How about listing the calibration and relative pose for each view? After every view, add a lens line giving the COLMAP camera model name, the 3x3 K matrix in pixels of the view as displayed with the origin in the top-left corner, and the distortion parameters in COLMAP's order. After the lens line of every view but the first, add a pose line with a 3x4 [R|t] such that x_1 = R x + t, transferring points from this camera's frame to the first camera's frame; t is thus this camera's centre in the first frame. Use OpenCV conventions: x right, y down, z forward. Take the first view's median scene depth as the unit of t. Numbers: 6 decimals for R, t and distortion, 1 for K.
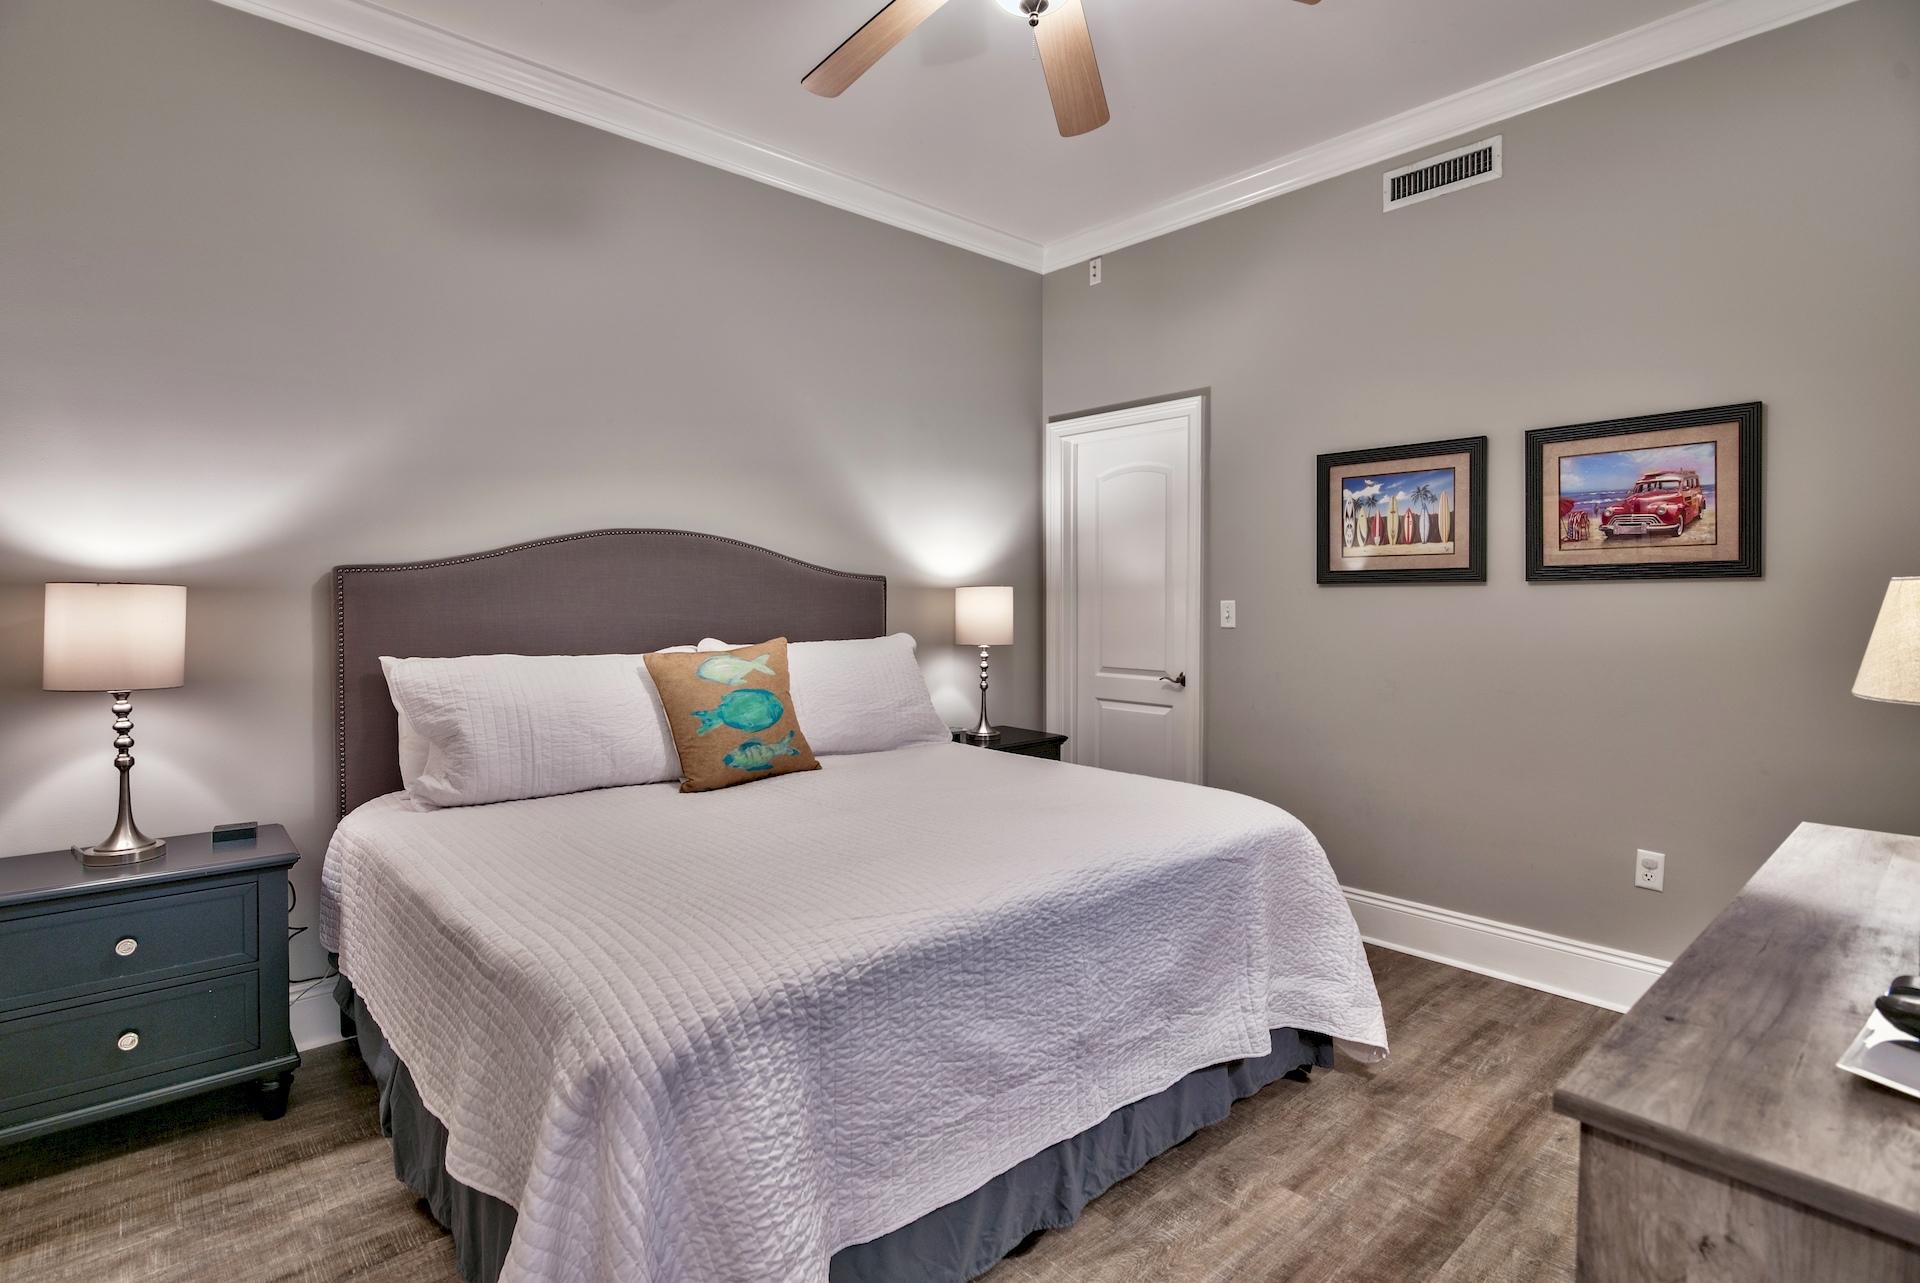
lens RADIAL K [[969.0, 0, 964.3], [0, 969.0, 590.0], [0, 0, 1]] dist [-0.002227, -0.000347]
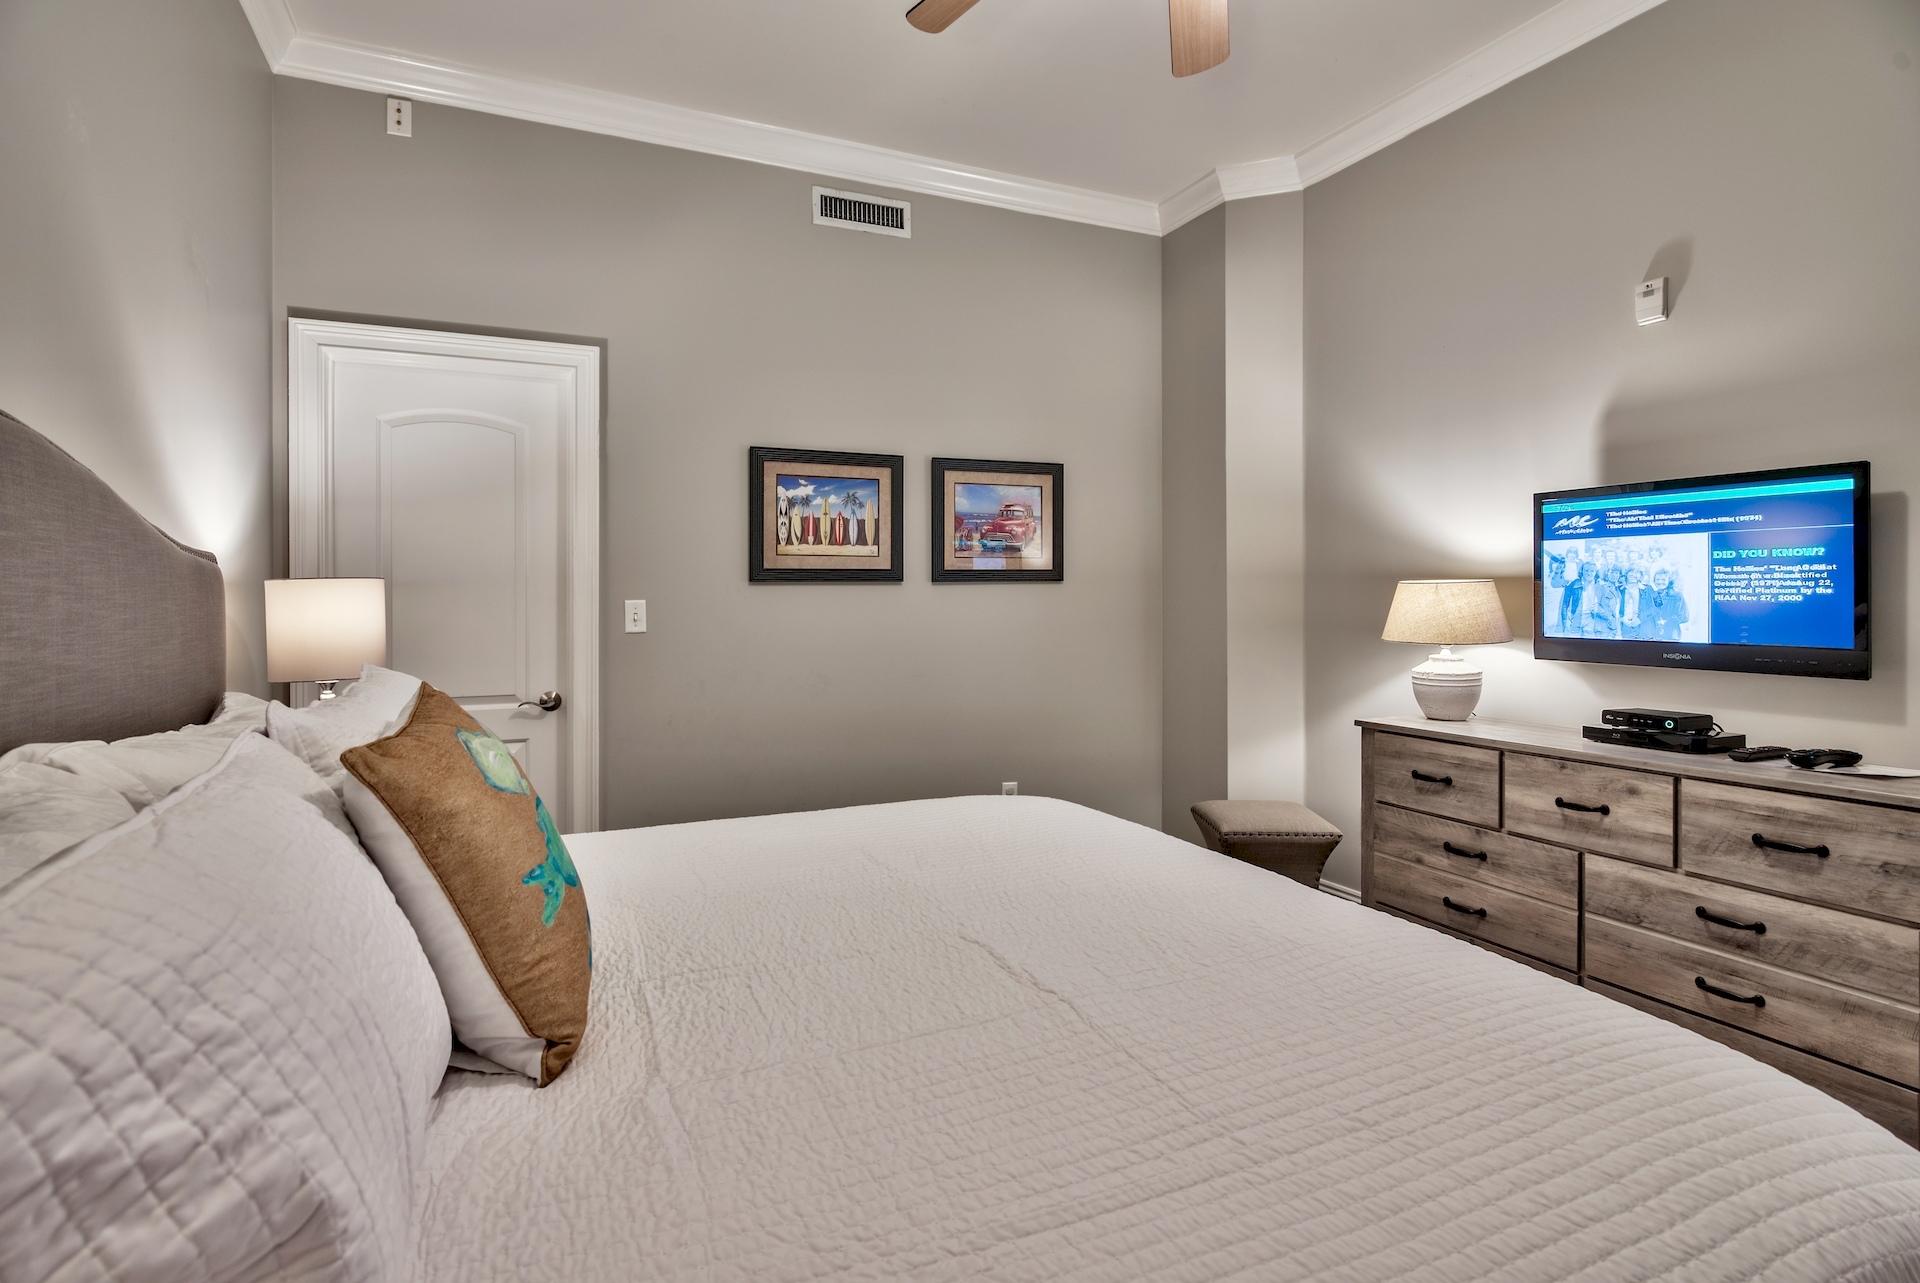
lens RADIAL K [[969.0, 0, 964.3], [0, 969.0, 590.0], [0, 0, 1]] dist [-0.002227, -0.000347]
pose [[0.297772, 0.010867, 0.954575, -0.511581], [0.000363, 0.999934, -0.011497, 0.013724], [-0.954637, 0.003770, 0.297748, 0.551511]]
